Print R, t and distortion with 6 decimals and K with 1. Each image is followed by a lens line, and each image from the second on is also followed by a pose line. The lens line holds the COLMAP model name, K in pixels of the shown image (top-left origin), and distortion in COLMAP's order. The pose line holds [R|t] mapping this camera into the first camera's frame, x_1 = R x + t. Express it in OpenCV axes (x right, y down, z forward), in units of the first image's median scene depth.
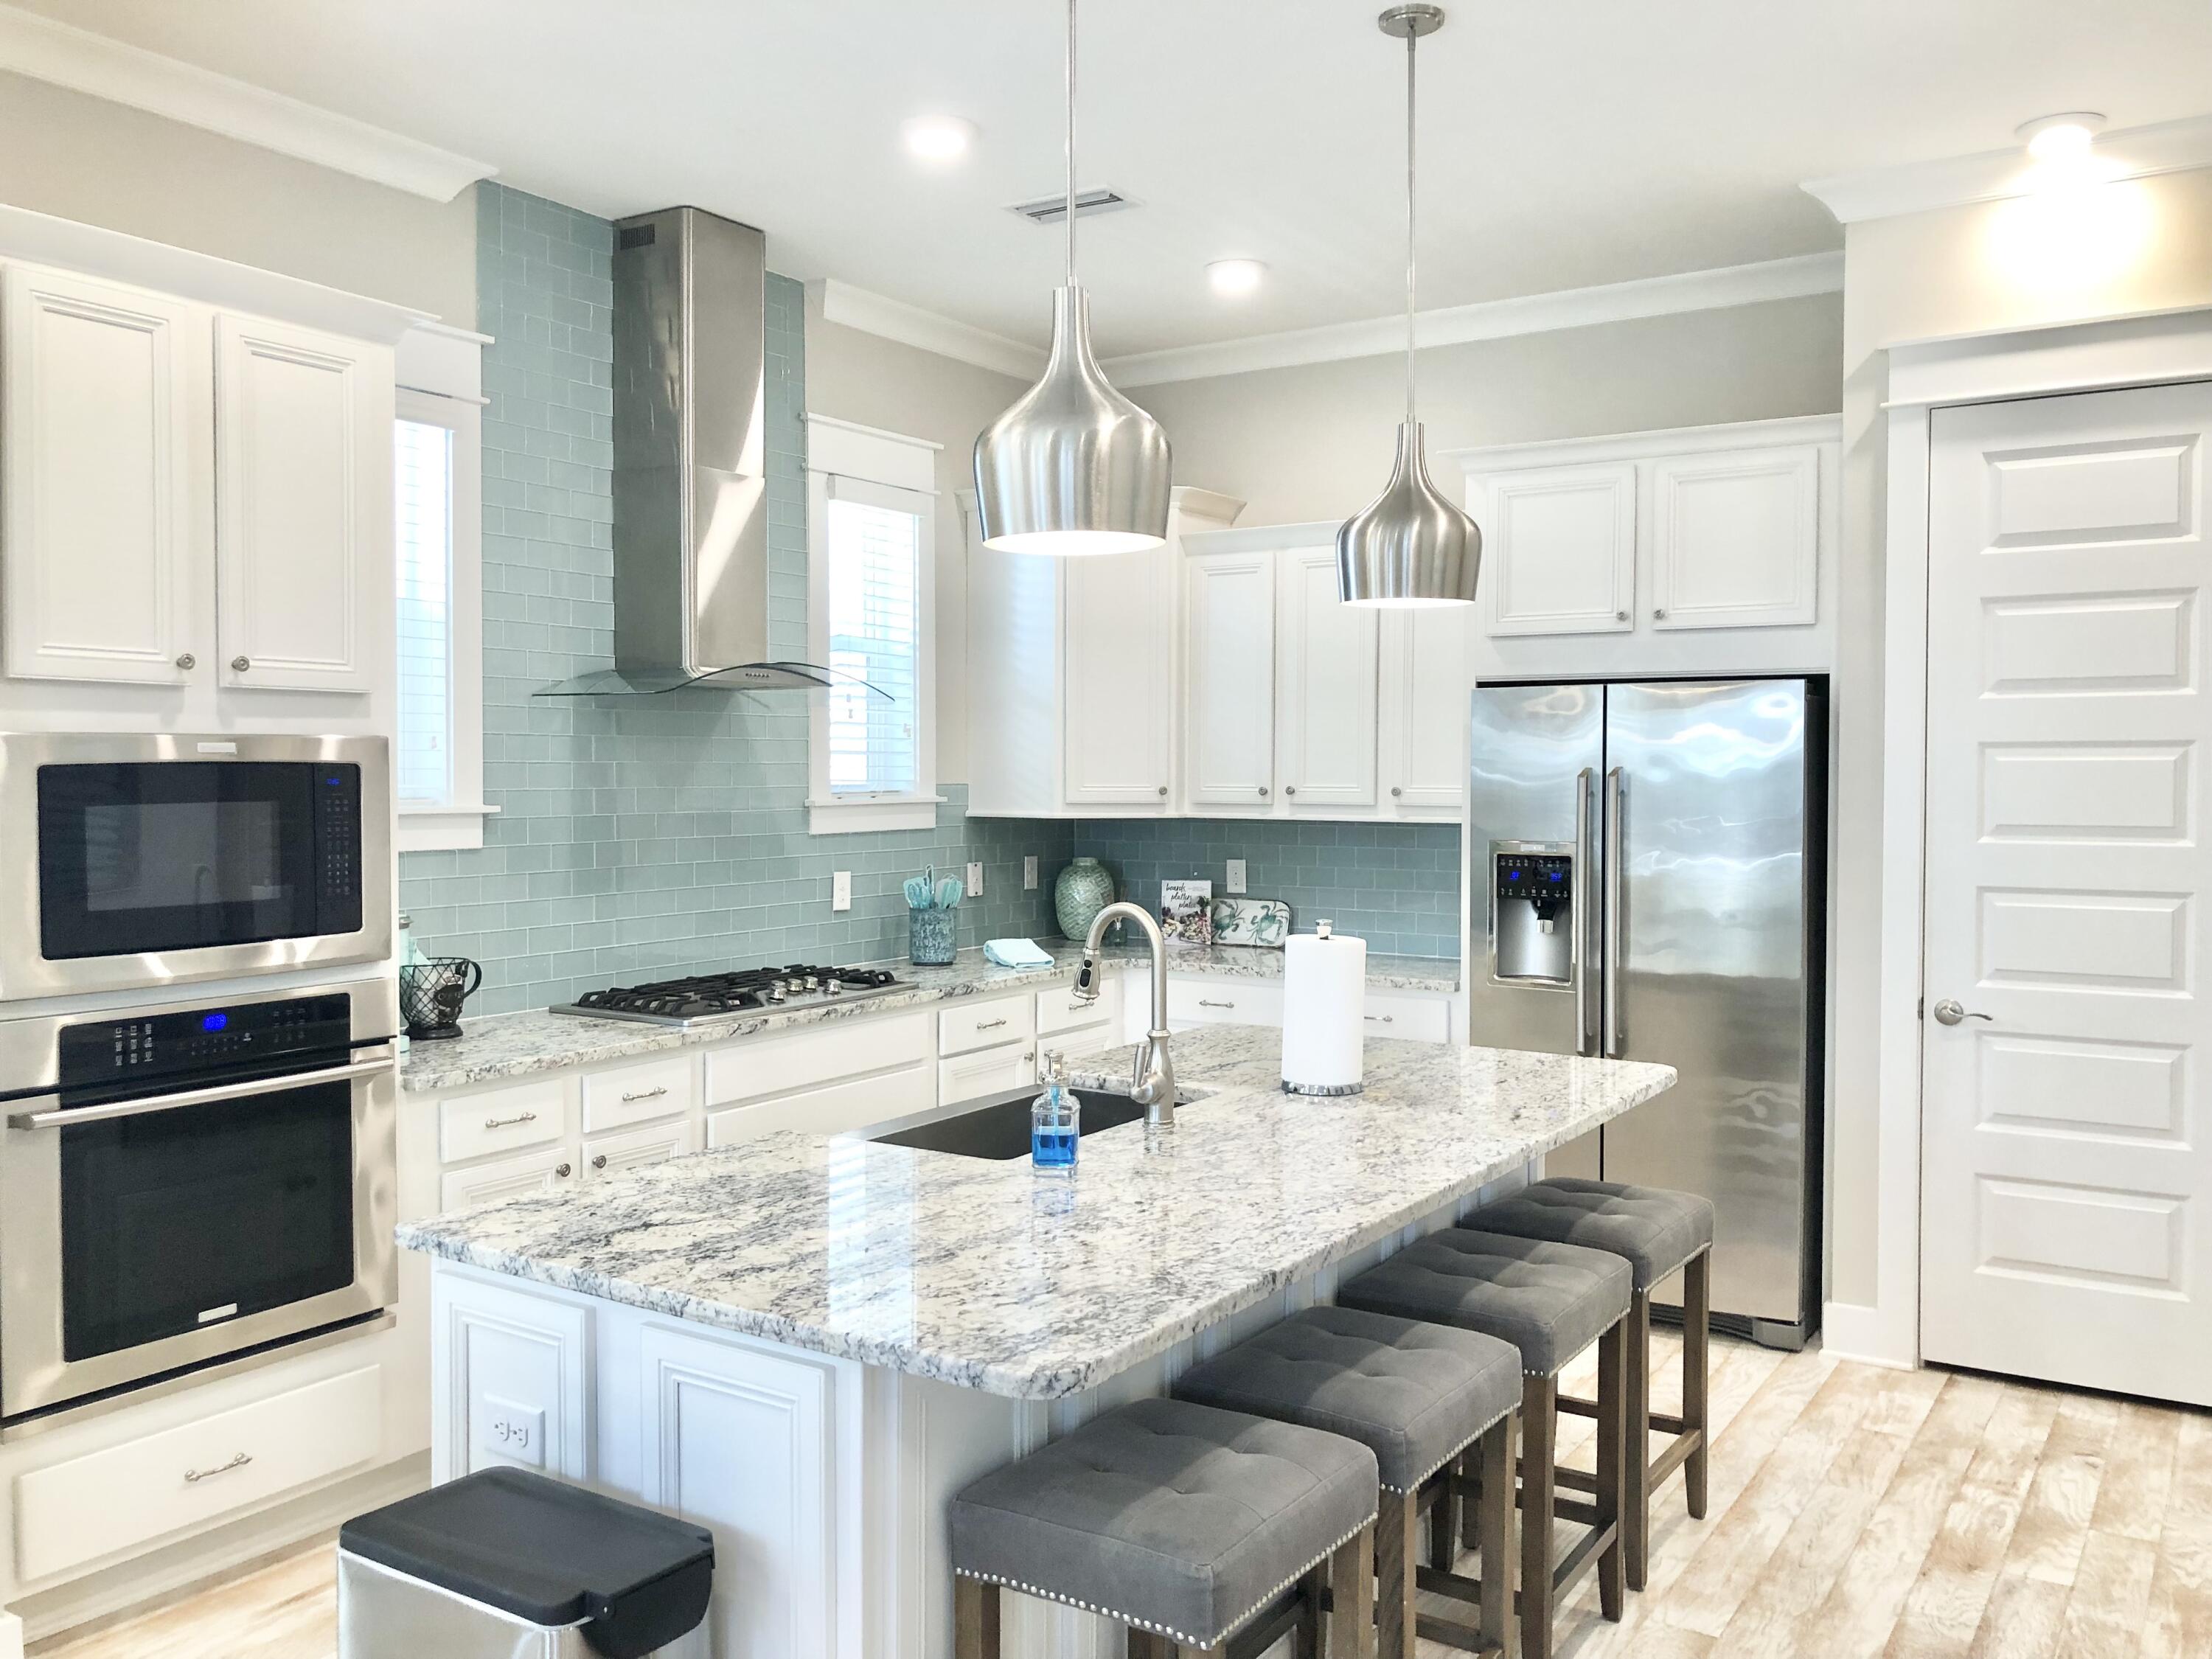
lens RADIAL K [[1822.0, 0, 1108.5], [0, 1822.0, 804.0], [0, 0, 1]] dist [0.043134, -0.050149]
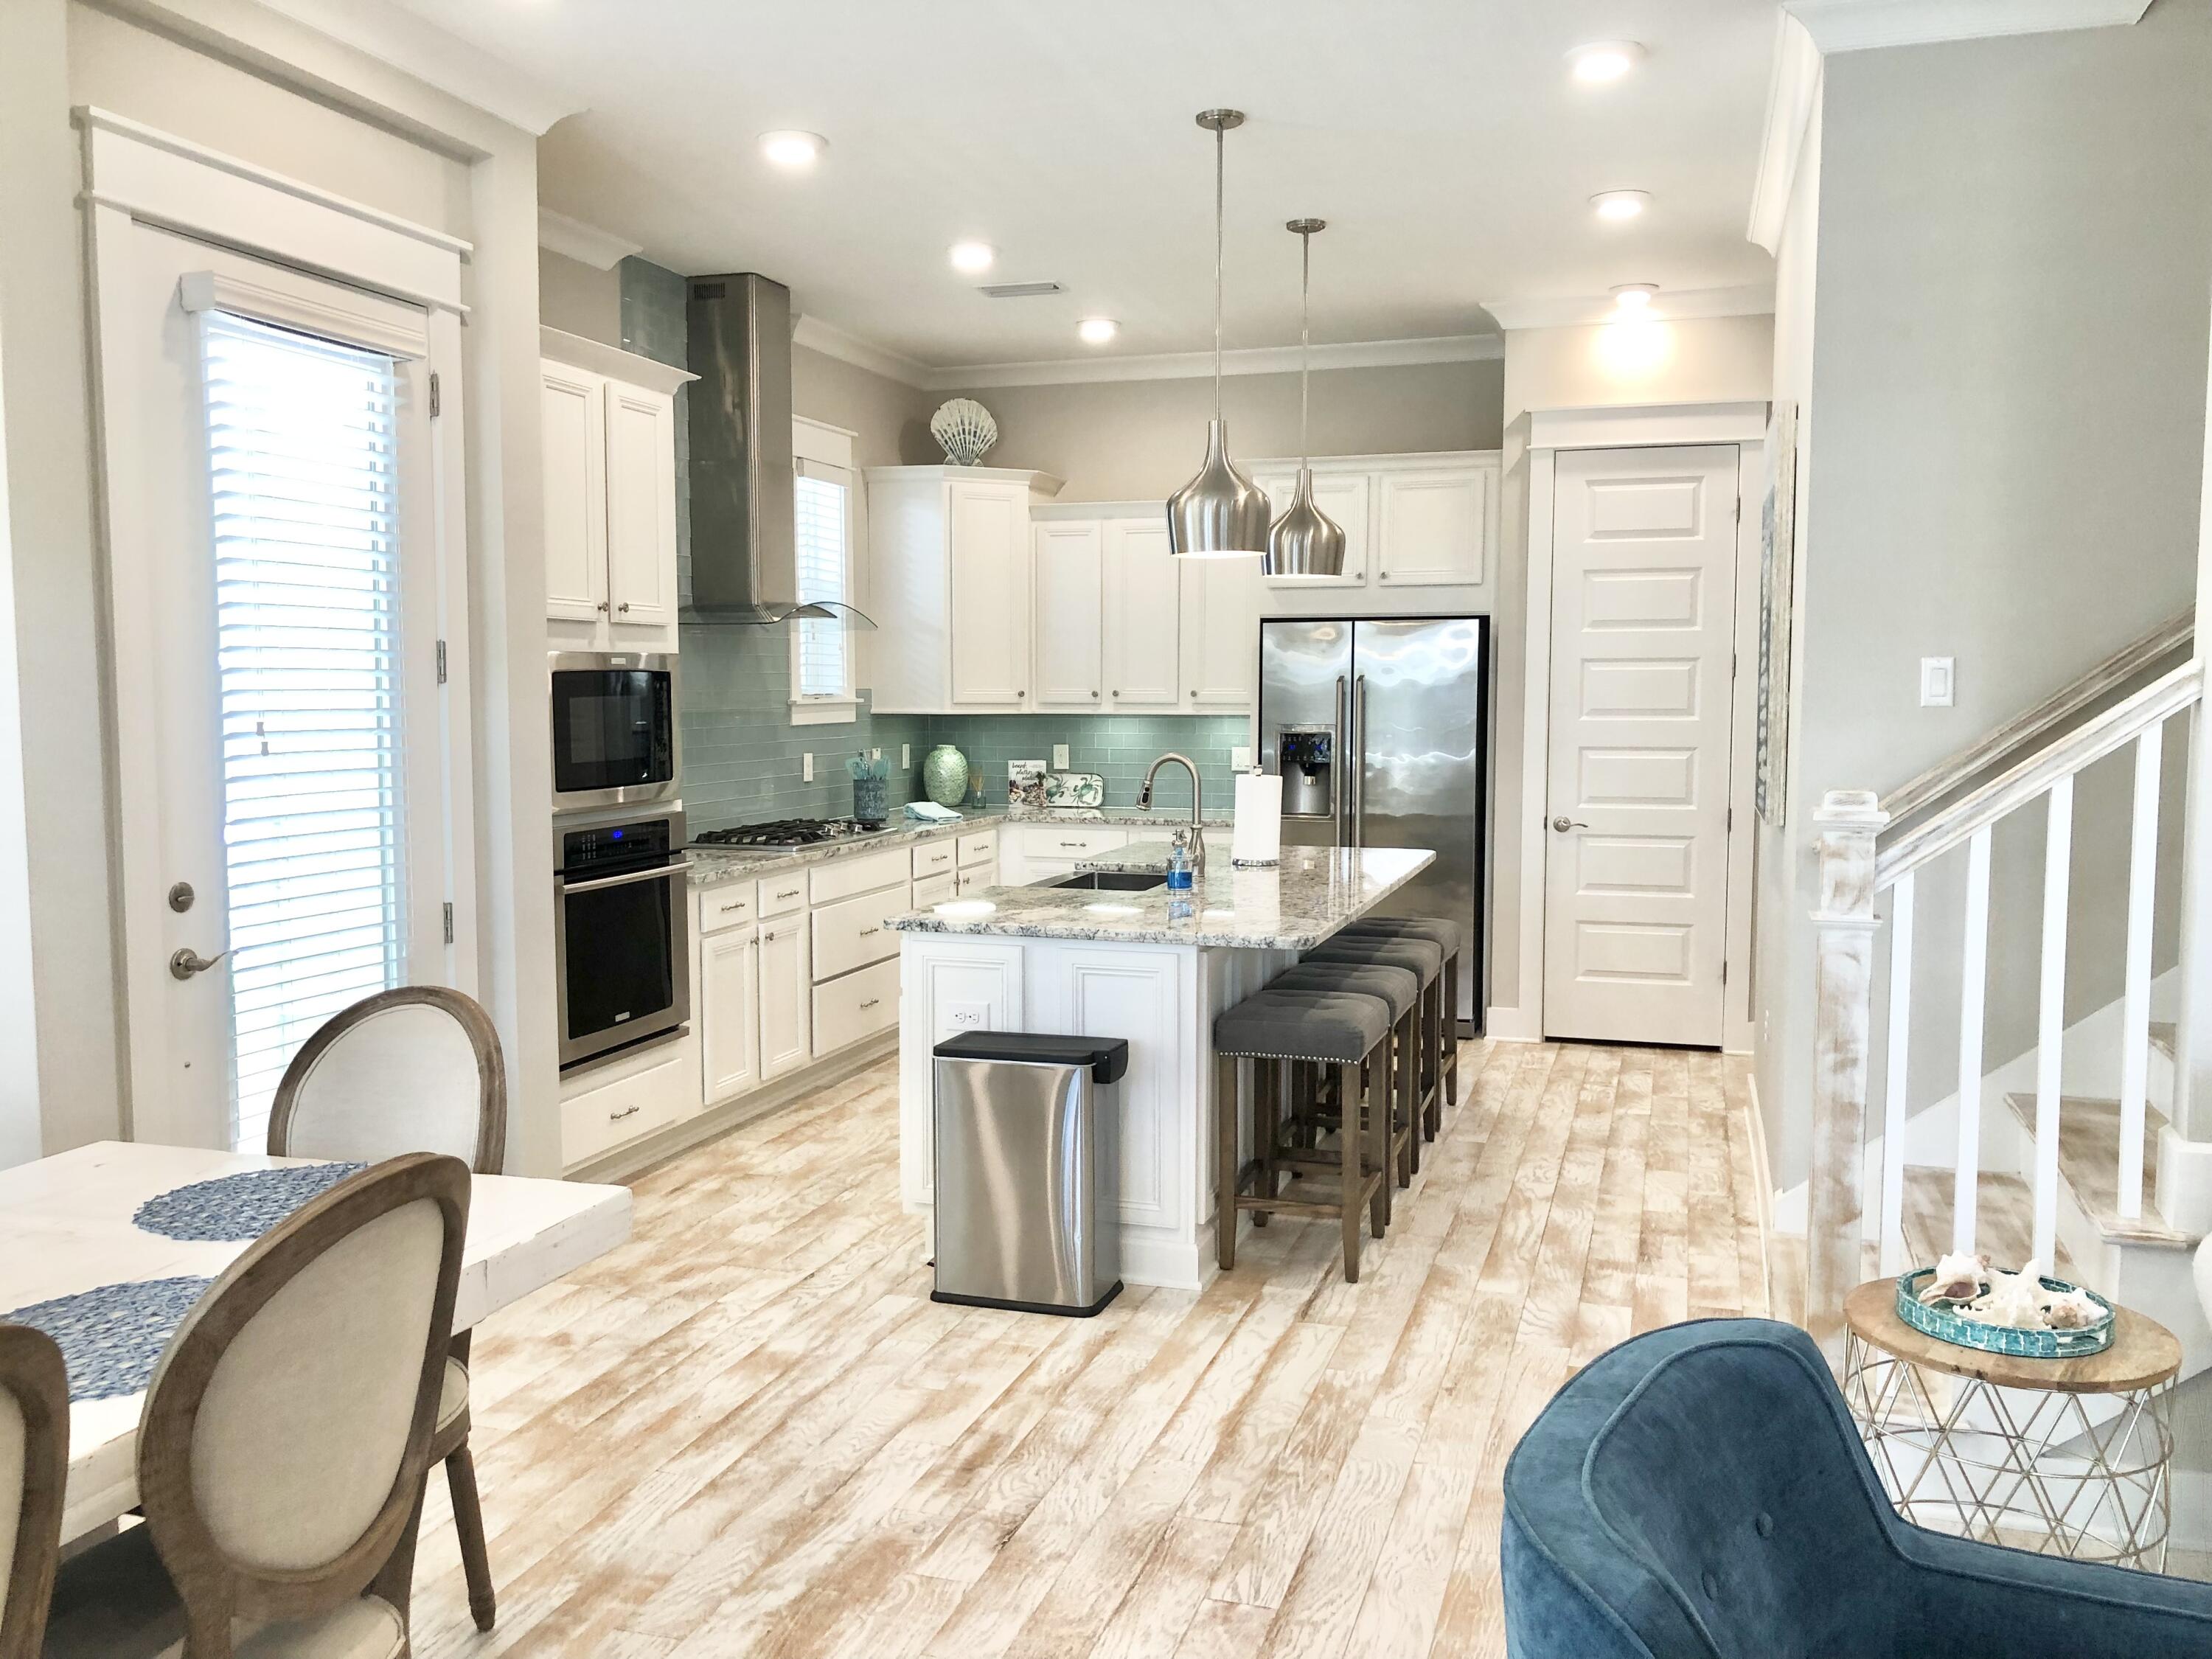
lens RADIAL K [[1825.3, 0, 1106.0], [0, 1825.3, 829.5], [0, 0, 1]] dist [0.049603, -0.058639]
pose [[0.965034, -0.023411, 0.261078, -0.361335], [0.007792, 0.998126, 0.060701, 0.015764], [-0.262010, -0.056544, 0.963407, -0.467265]]
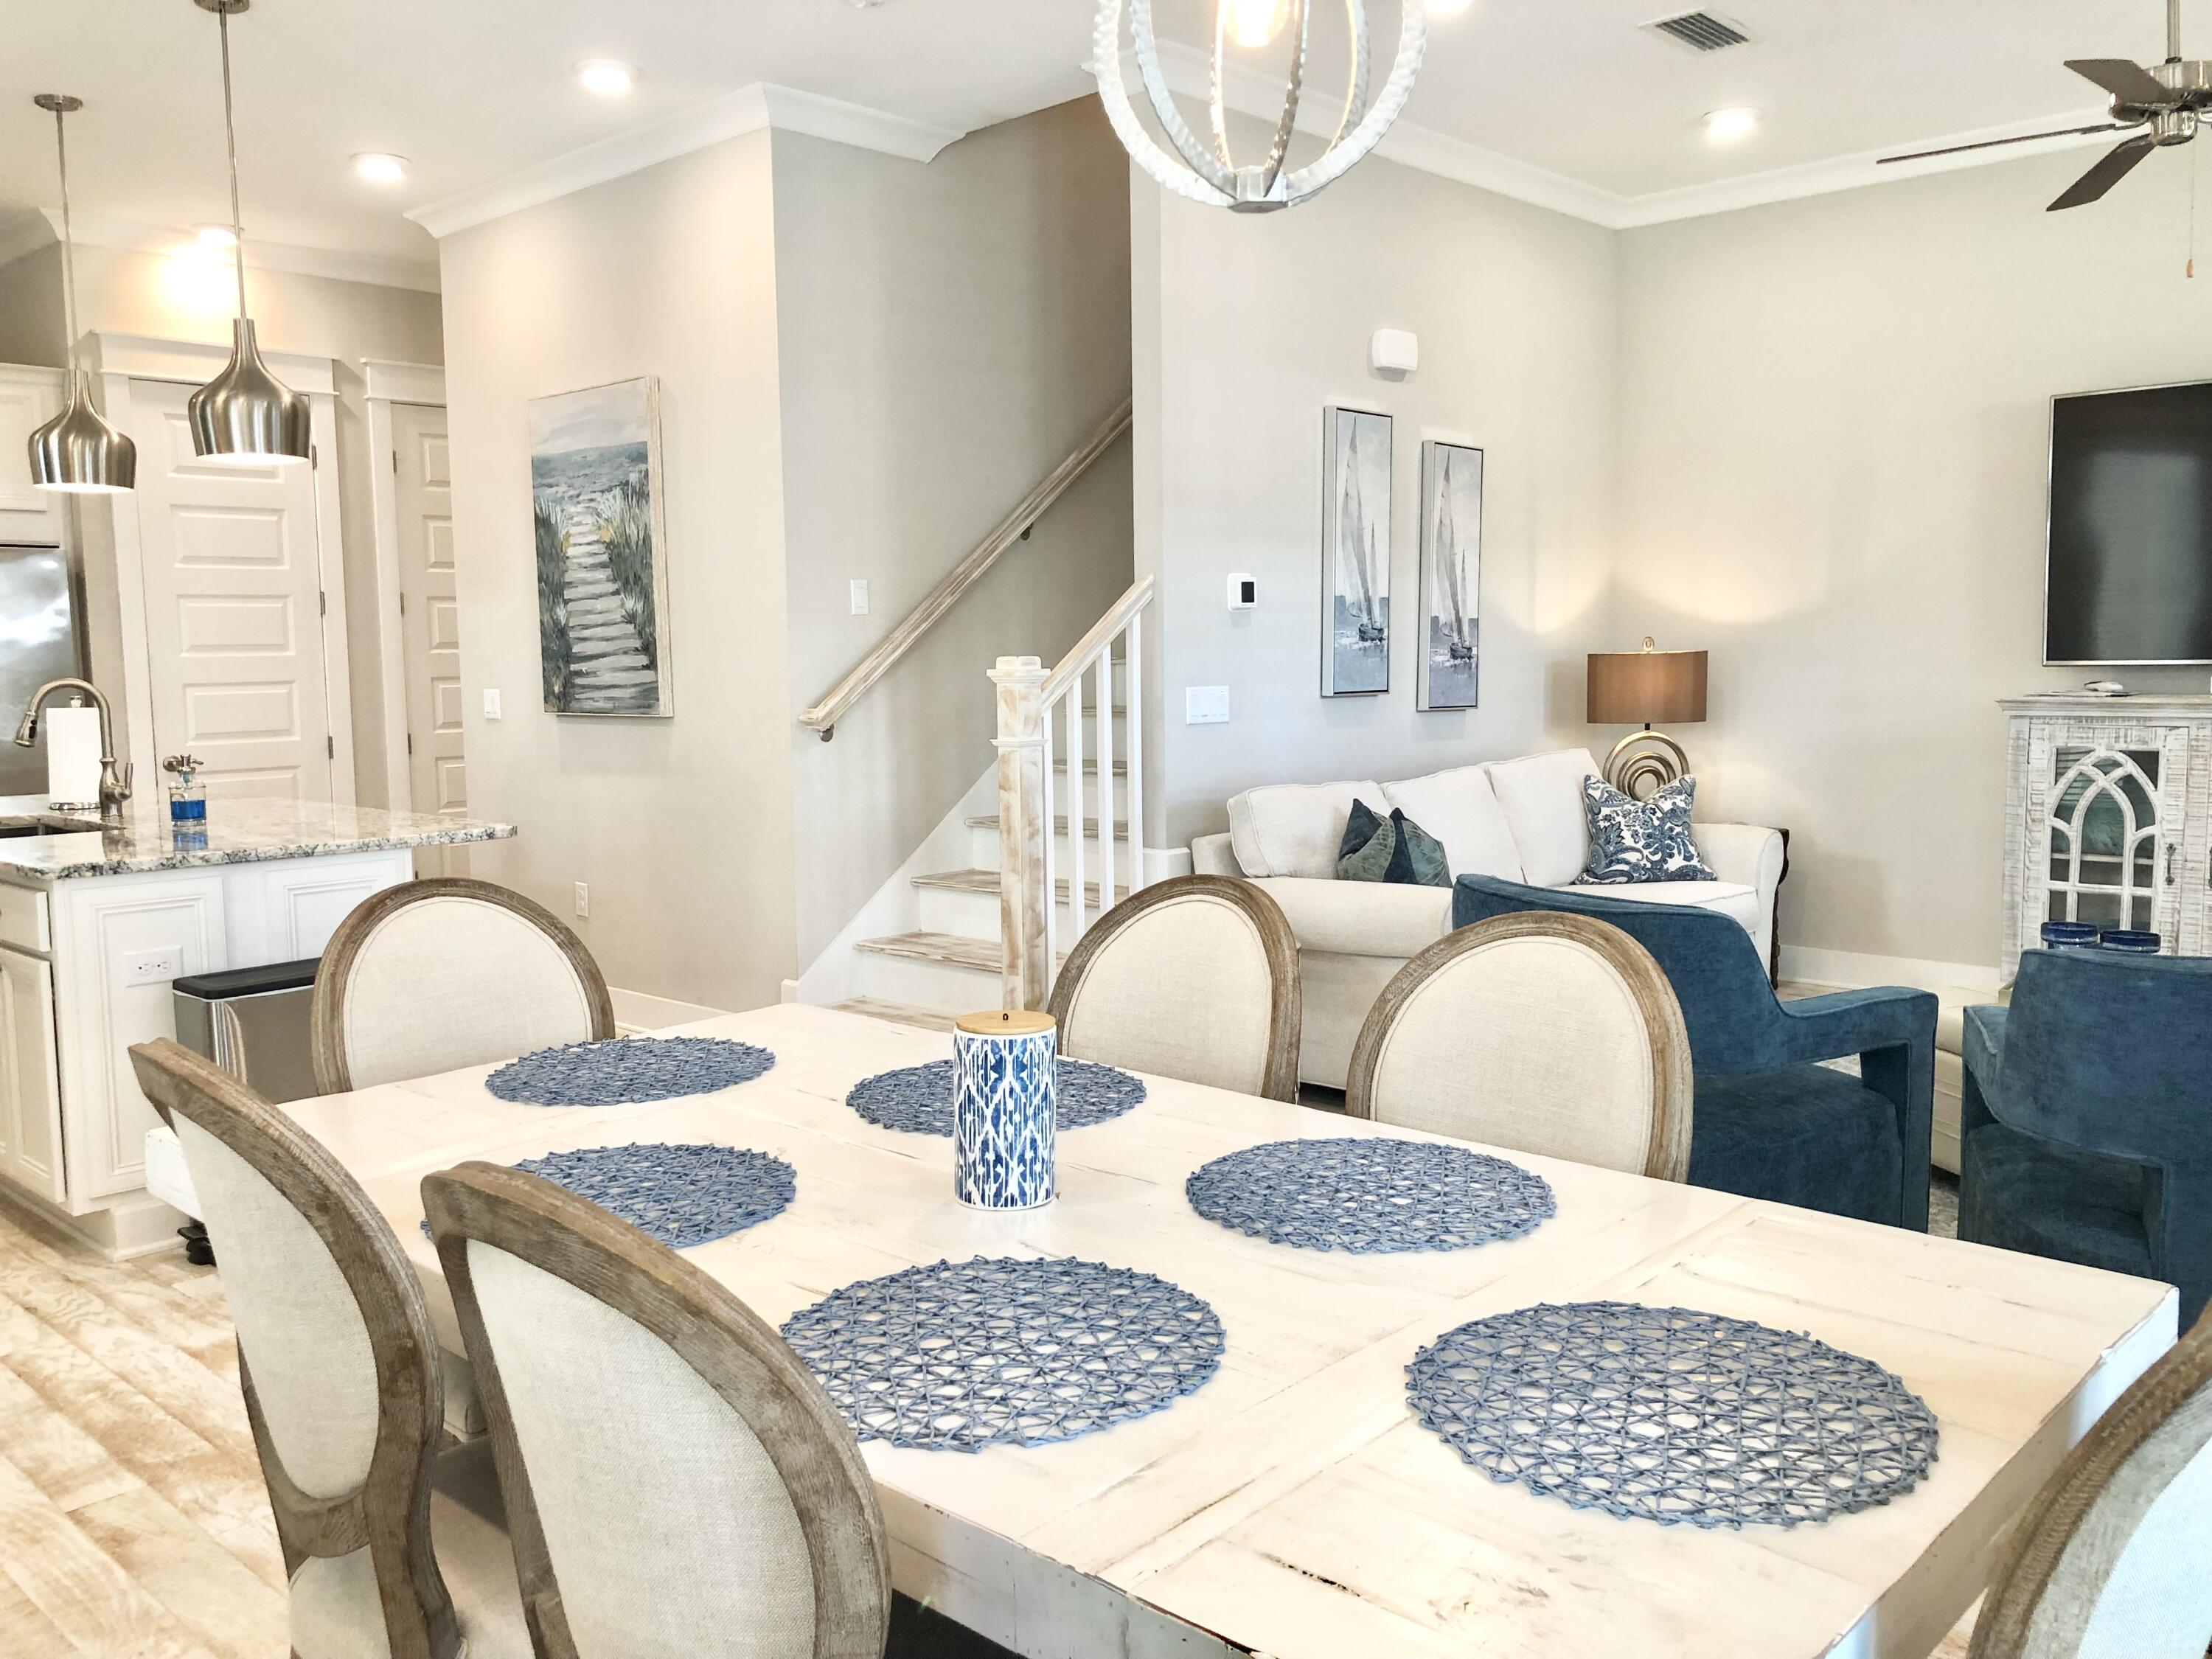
lens RADIAL K [[1799.4, 0, 1085.7], [0, 1799.4, 845.2], [0, 0, 1]] dist [0.059644, -0.054589]
pose [[0.187837, -0.112638, 0.975720, -0.954151], [0.038953, 0.993475, 0.107189, 0.044703], [-0.981428, 0.017873, 0.190999, -0.089313]]
